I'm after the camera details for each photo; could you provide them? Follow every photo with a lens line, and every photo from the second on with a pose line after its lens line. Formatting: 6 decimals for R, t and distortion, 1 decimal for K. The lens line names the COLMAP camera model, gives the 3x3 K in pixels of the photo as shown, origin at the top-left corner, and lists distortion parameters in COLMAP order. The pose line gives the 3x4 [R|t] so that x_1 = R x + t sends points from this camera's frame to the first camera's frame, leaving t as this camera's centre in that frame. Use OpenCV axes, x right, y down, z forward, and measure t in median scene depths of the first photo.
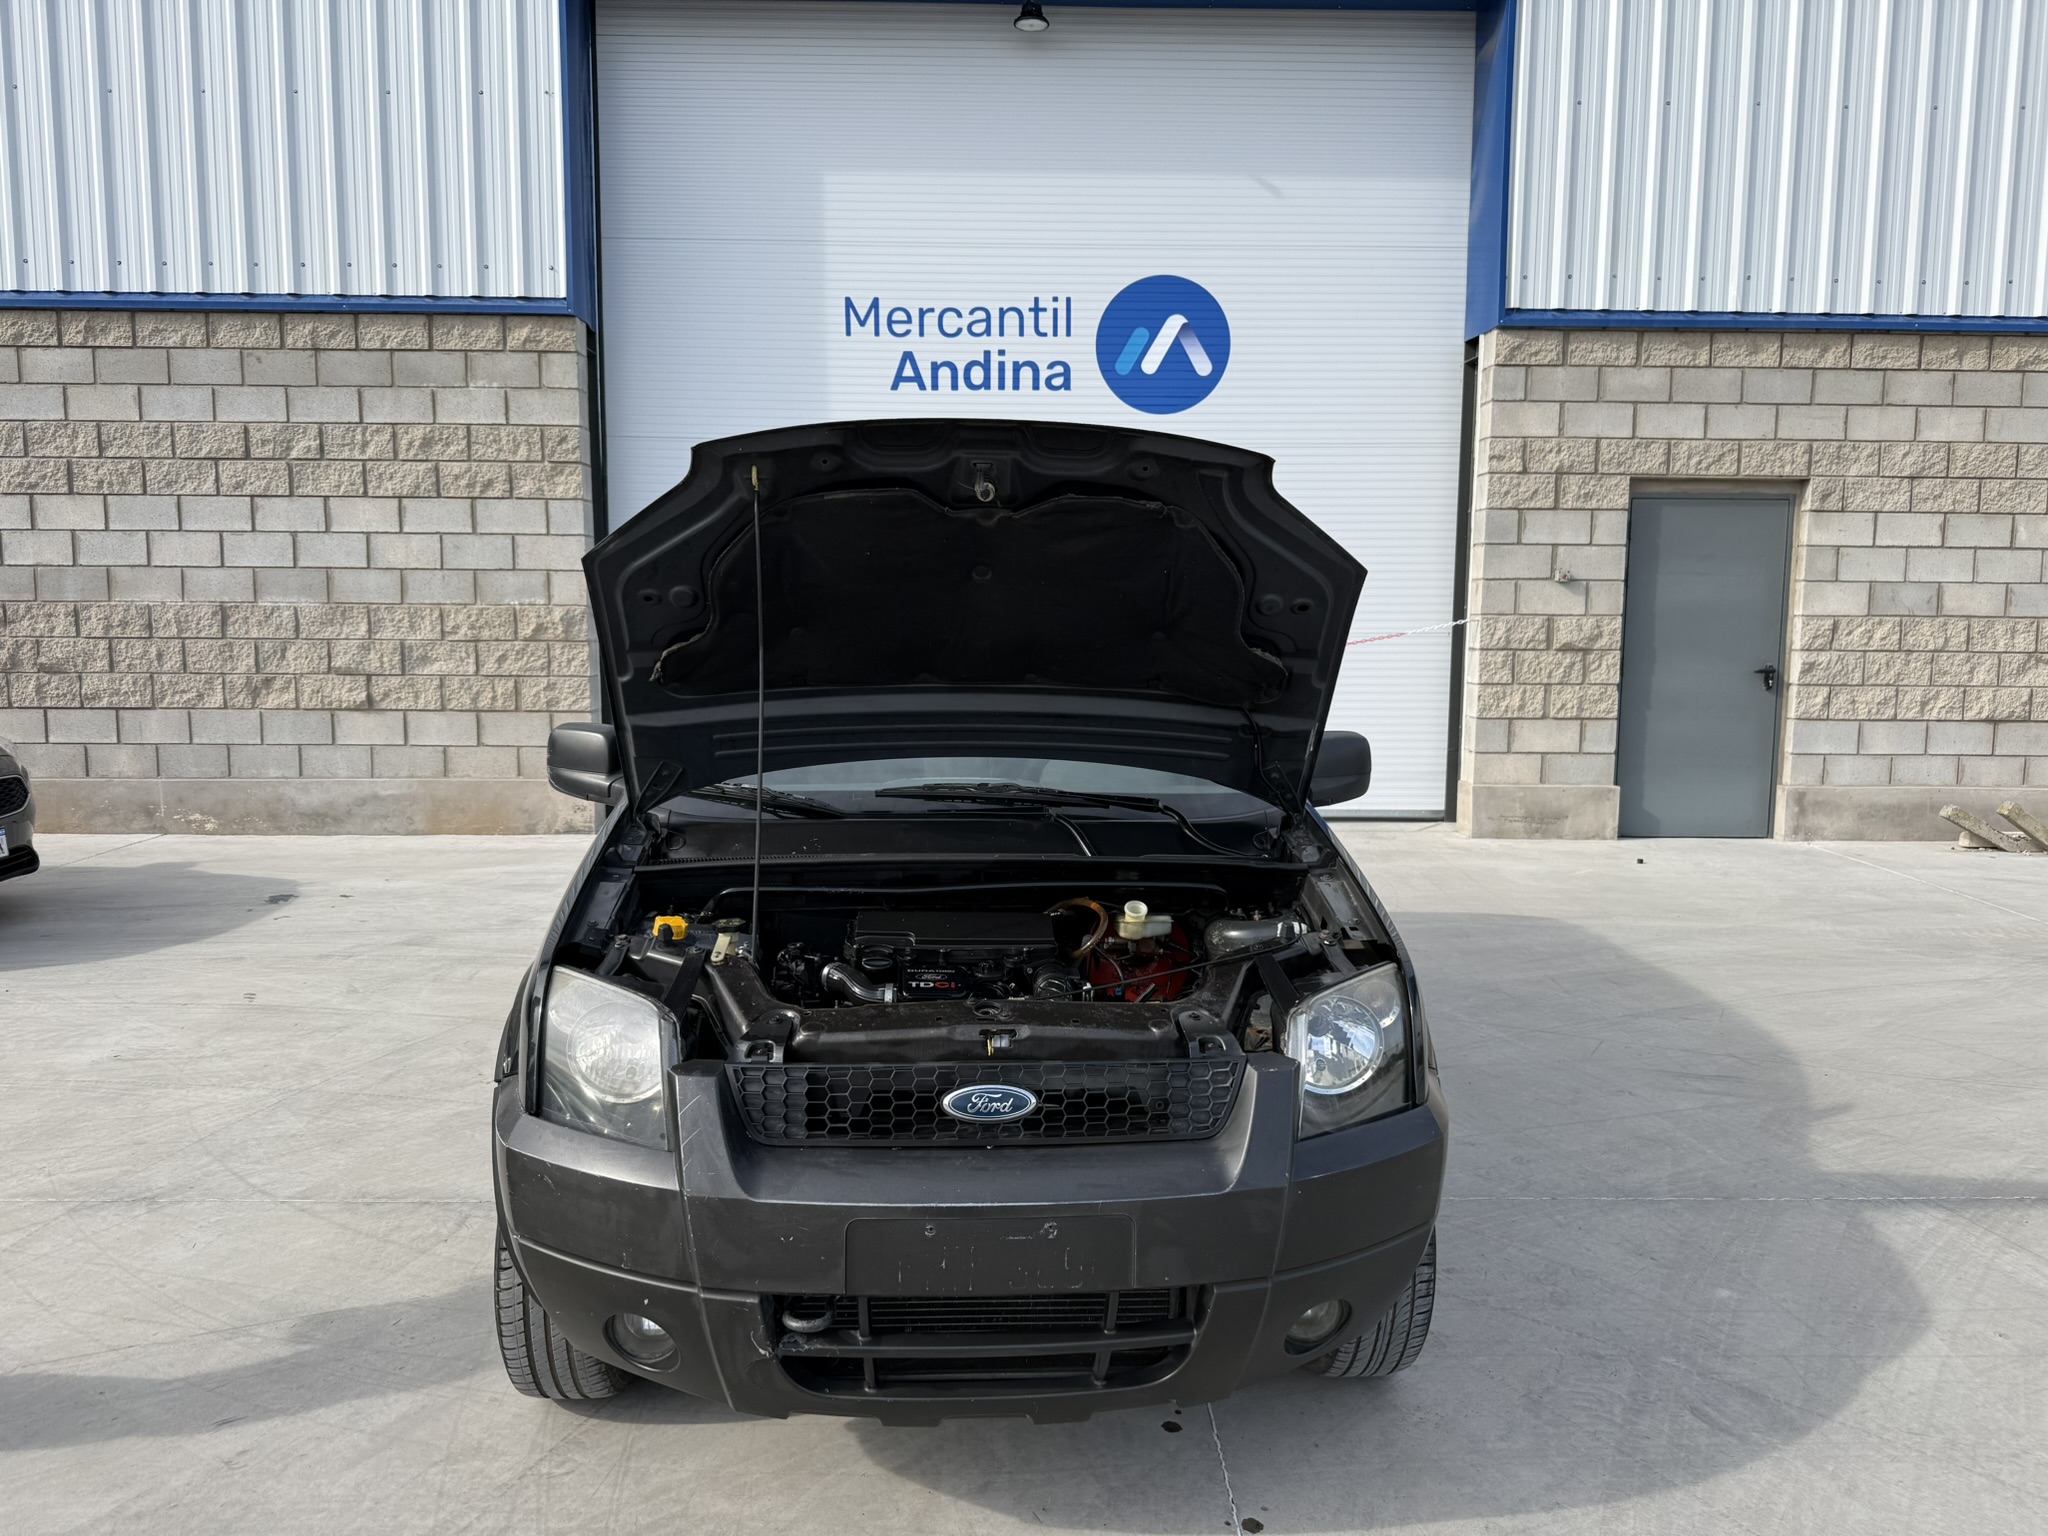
lens RADIAL K [[1451.8, 0, 1014.2], [0, 1451.8, 751.0], [0, 0, 1]] dist [0.023984, -0.036553]
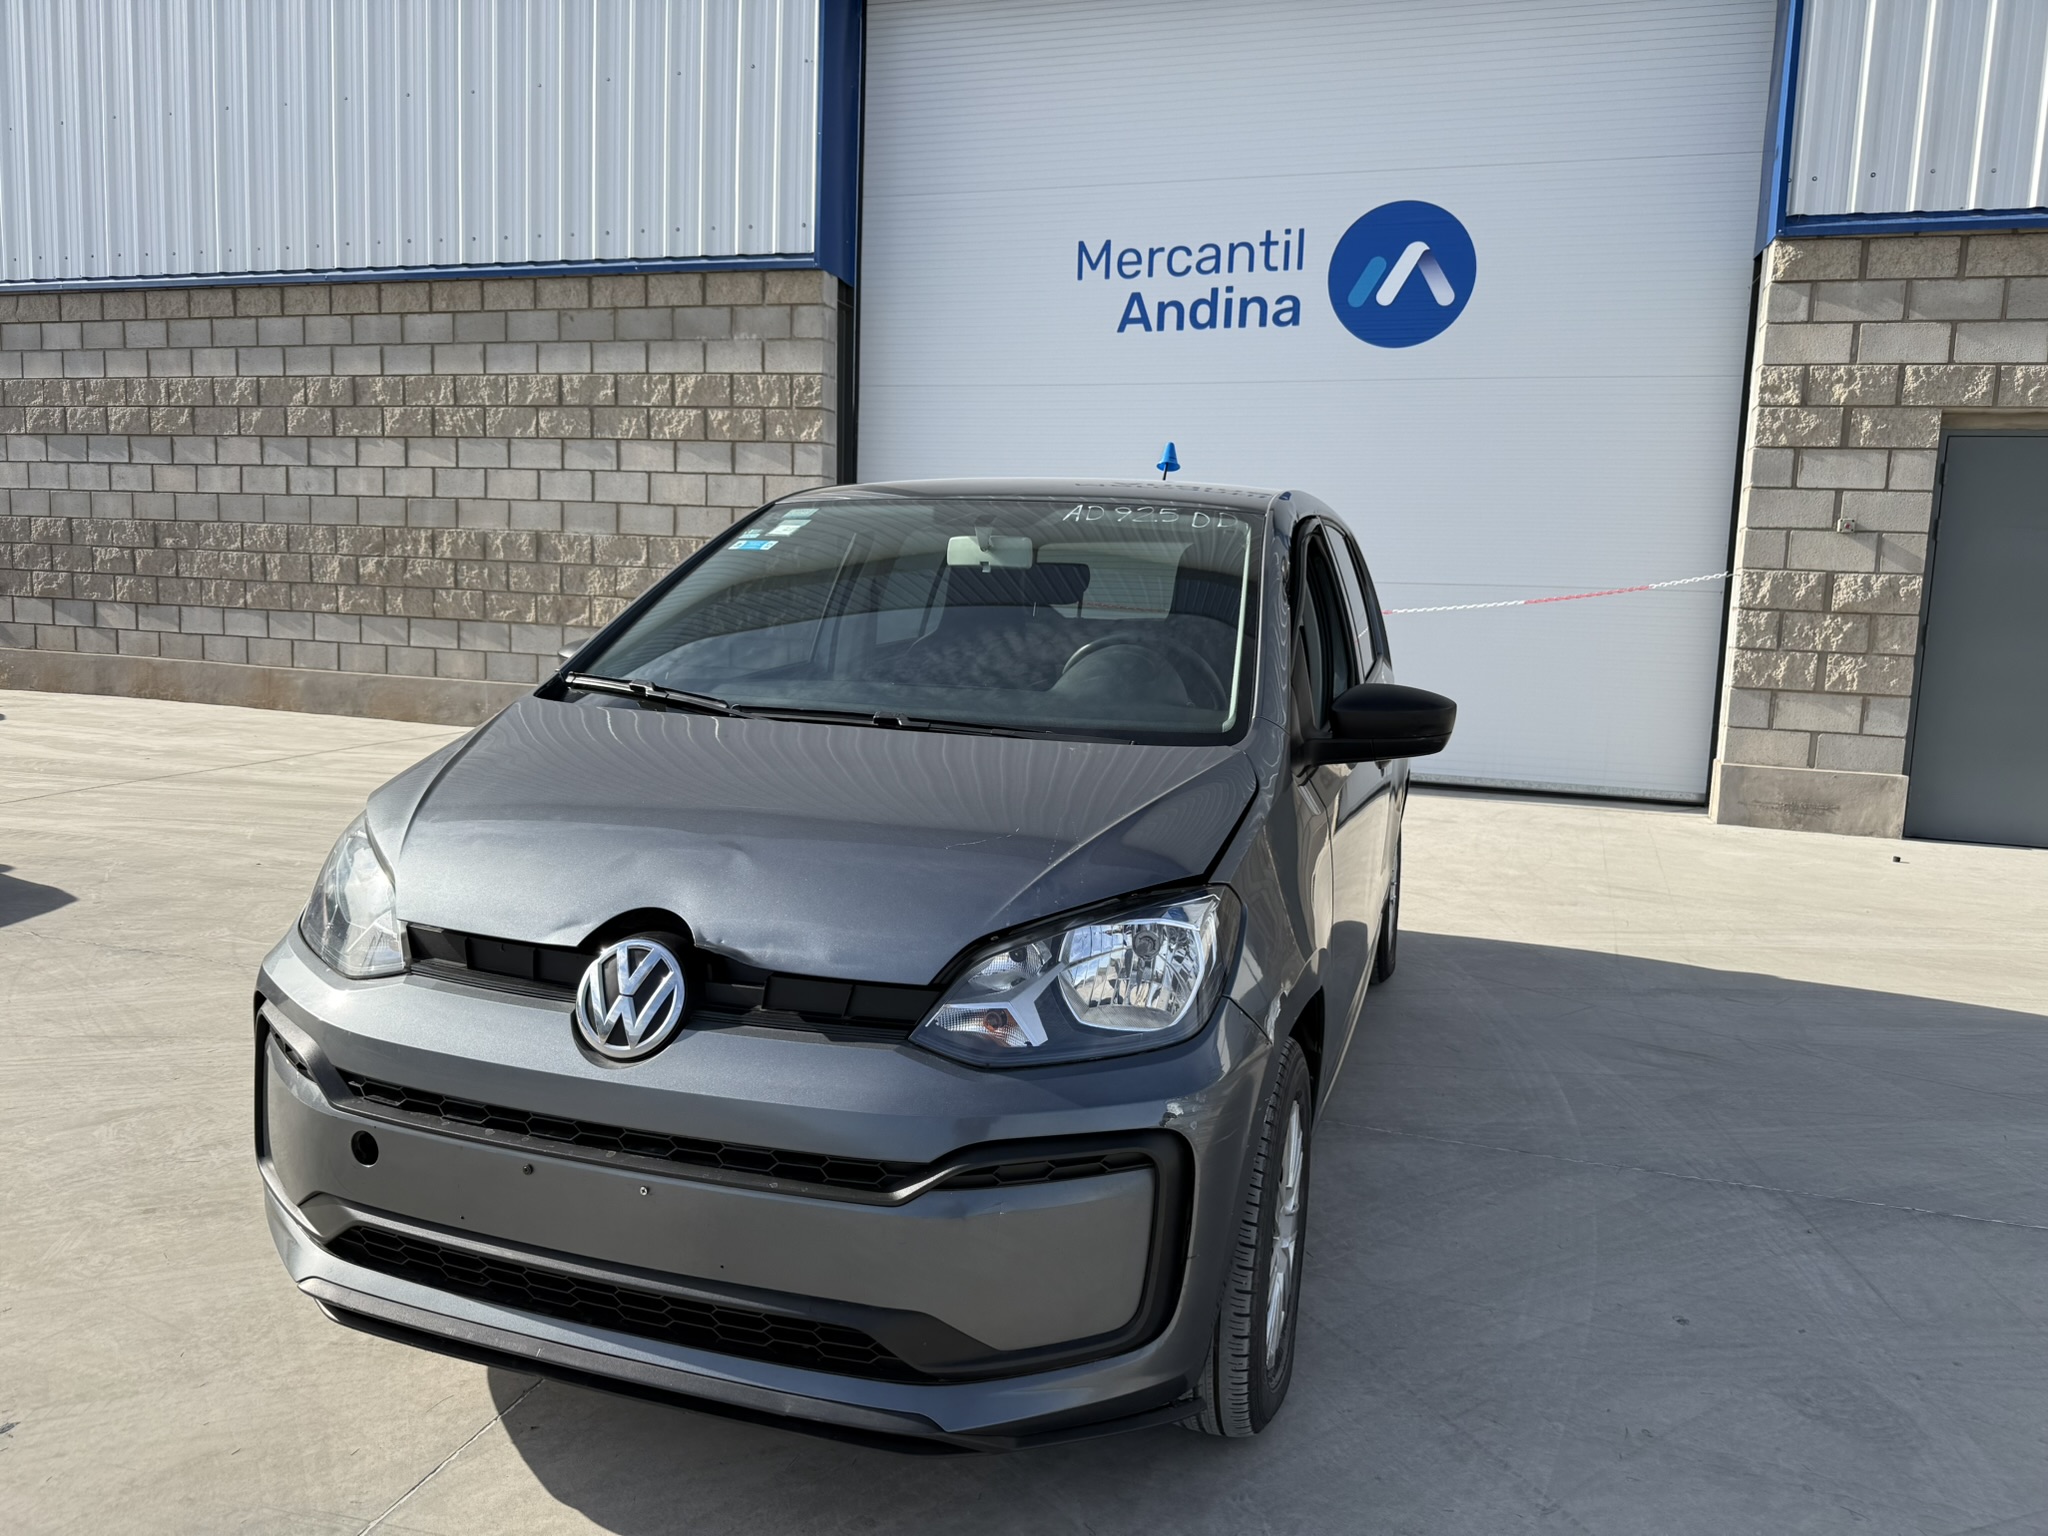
lens RADIAL K [[1451.8, 0, 1033.2], [0, 1451.8, 762.8], [0, 0, 1]] dist [0.023984, -0.036553]
pose [[0.944520, 0.067159, -0.321514, 0.212536], [-0.064299, 0.997740, 0.019517, 0.033448], [0.322098, 0.002239, 0.946704, 0.033047]]
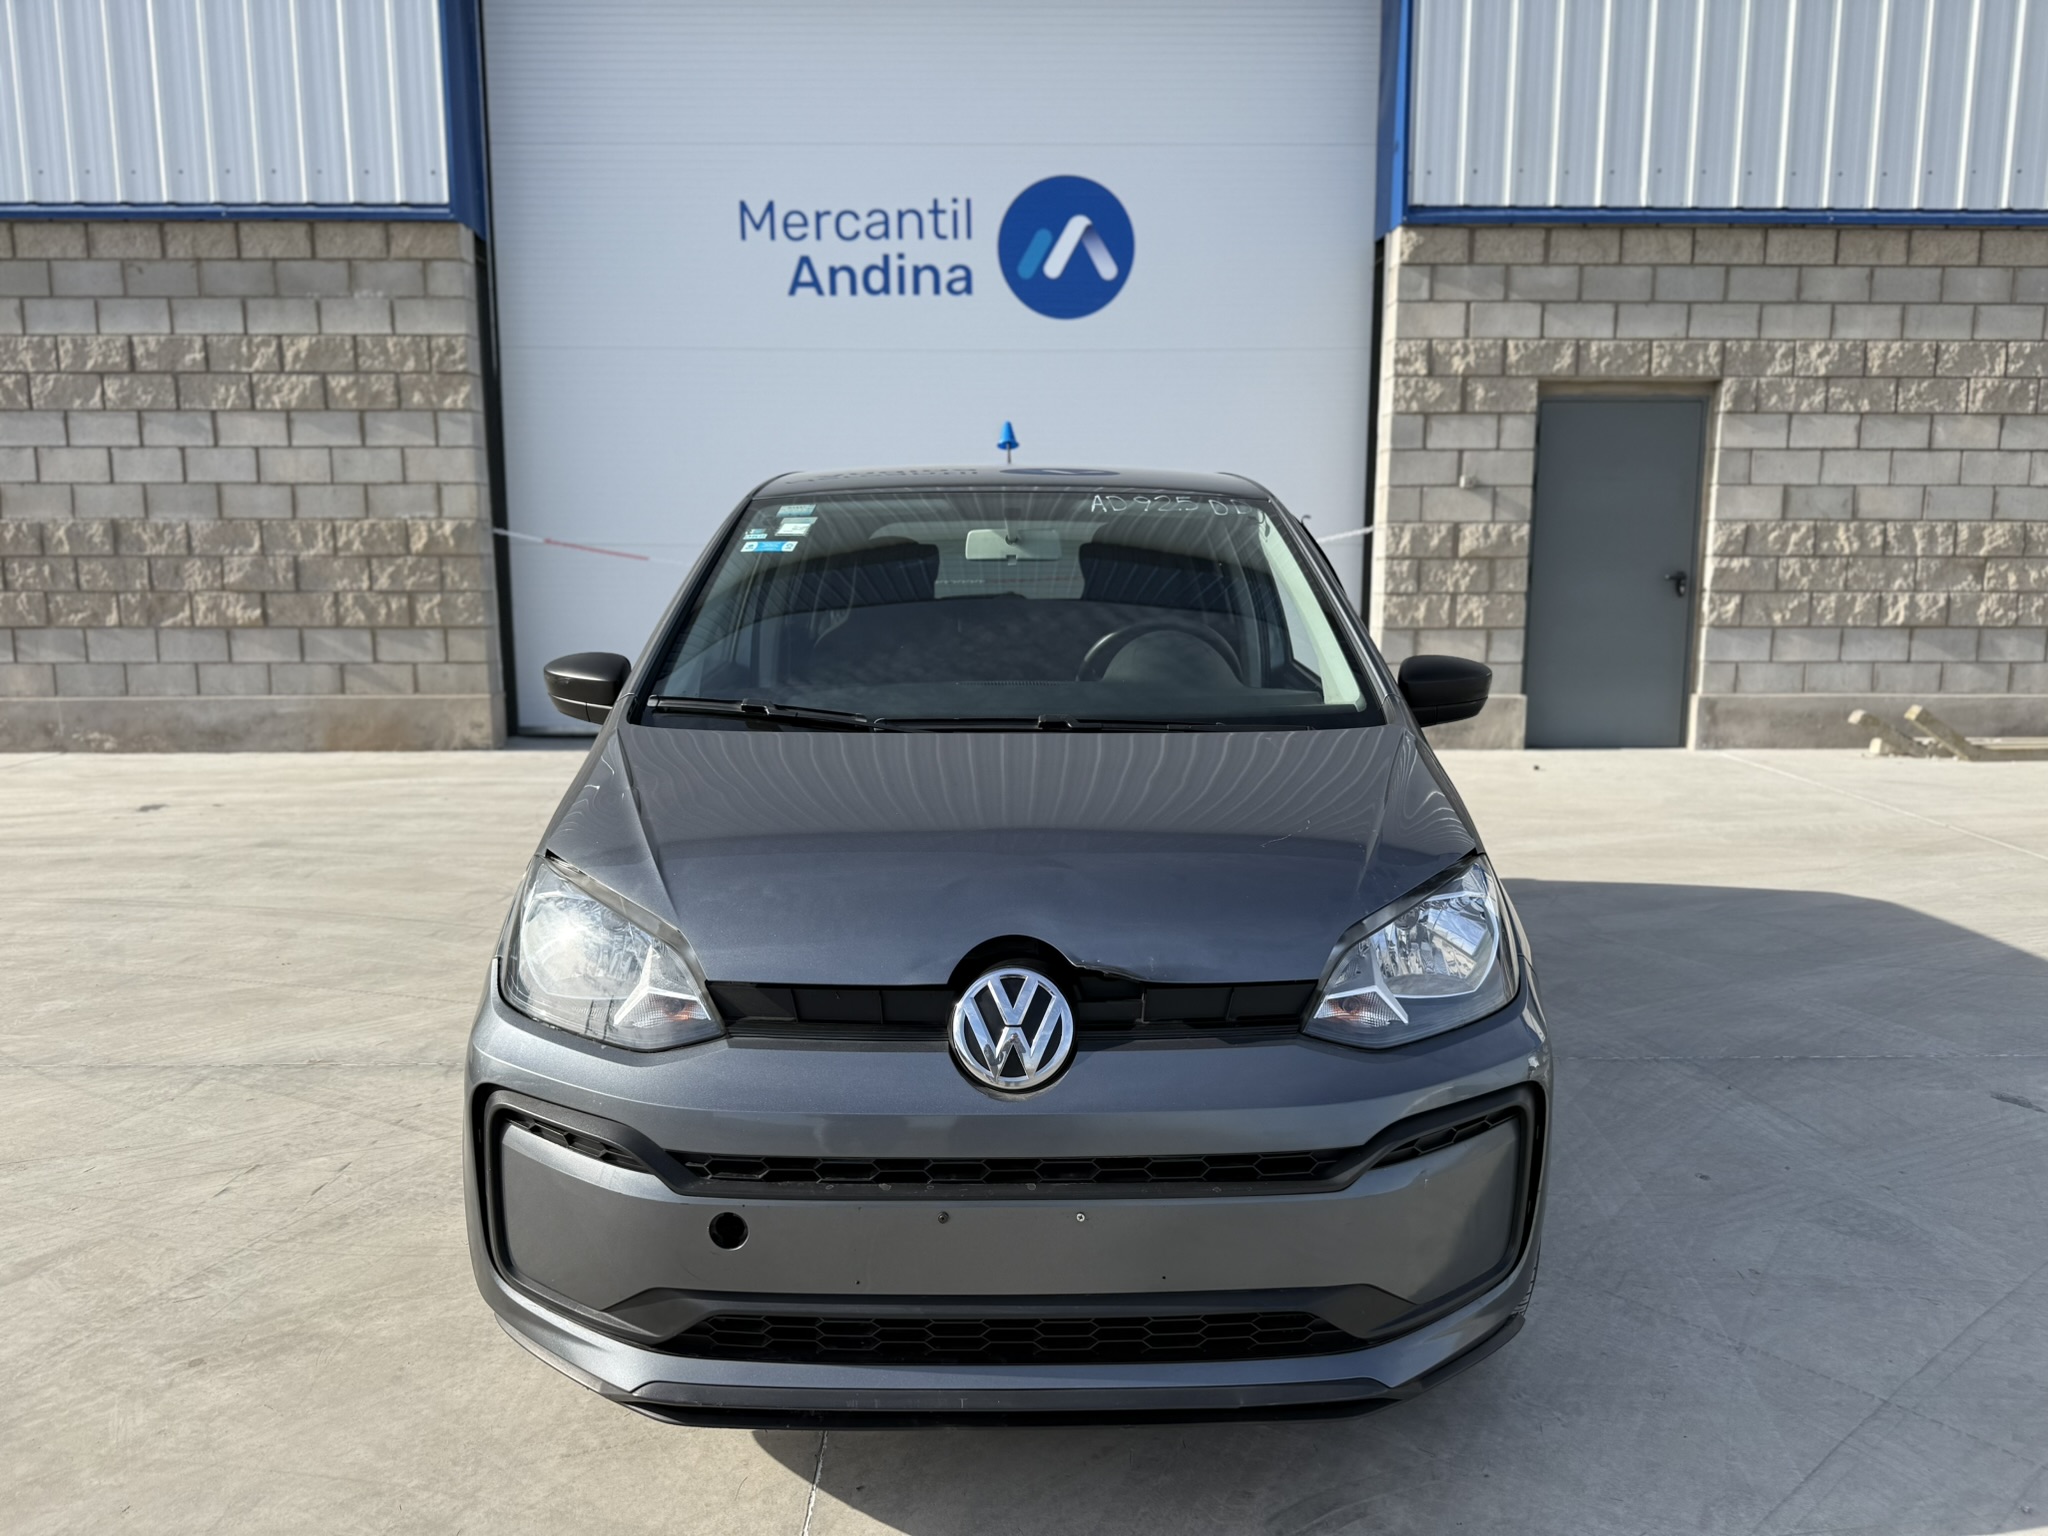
lens RADIAL K [[1451.8, 0, 1024.5], [0, 1451.8, 766.4], [0, 0, 1]] dist [0.023984, -0.036553]
pose [[0.999940, -0.006855, -0.008487, 0.084441], [0.007207, 0.999087, 0.042111, 0.028772], [0.008191, -0.042169, 0.999077, 0.006611]]
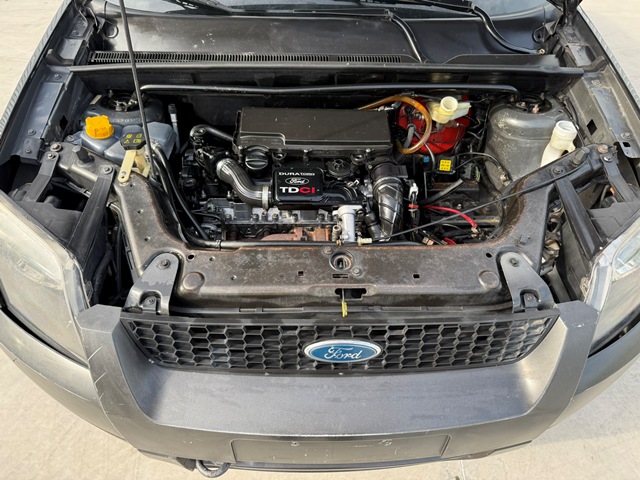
lens RADIAL K [[453.7, 0, 320.7], [0, 453.7, 243.7], [0, 0, 1]] dist [0.023984, -0.036553]
pose [[0.999399, 0.029393, -0.018364, -0.008054], [-0.012014, 0.790817, 0.611935, -0.015800], [0.032510, -0.611347, 0.790695, 0.196444]]
